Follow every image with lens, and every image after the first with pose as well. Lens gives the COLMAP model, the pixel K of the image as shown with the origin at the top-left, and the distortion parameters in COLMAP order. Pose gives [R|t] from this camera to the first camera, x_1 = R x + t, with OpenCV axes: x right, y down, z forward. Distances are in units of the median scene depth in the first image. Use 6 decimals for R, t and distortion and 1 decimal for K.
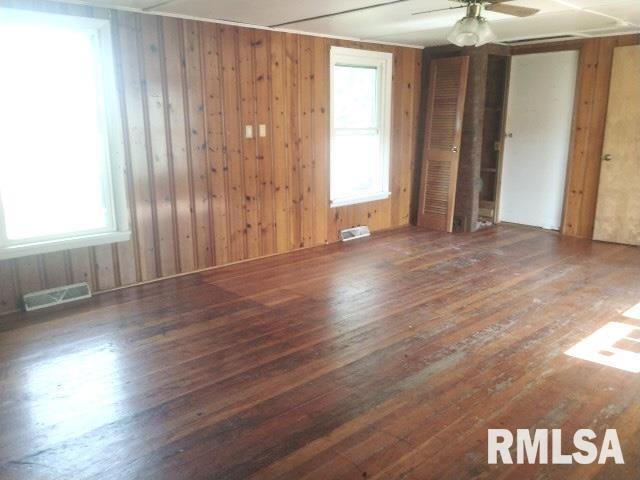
lens RADIAL K [[521.3, 0, 323.1], [0, 521.3, 242.1], [0, 0, 1]] dist [0.037824, -0.013647]
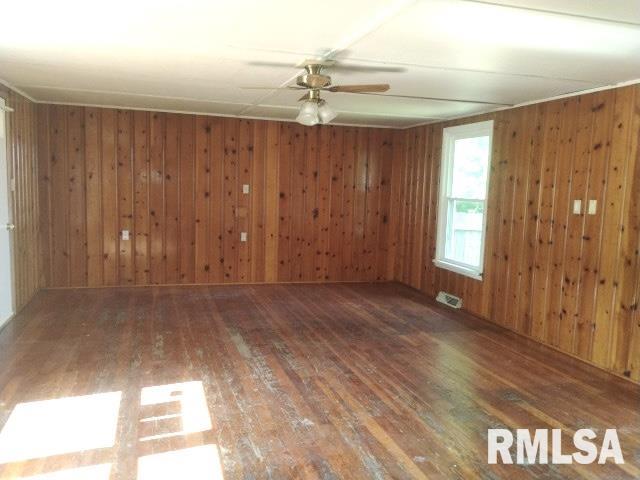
lens RADIAL K [[521.3, 0, 323.1], [0, 521.3, 242.1], [0, 0, 1]] dist [0.037824, -0.013647]
pose [[-0.411926, 0.096170, -0.906128, 0.994850], [-0.234368, 0.949779, 0.207346, -0.281762], [0.880561, 0.297779, -0.368700, 1.144017]]
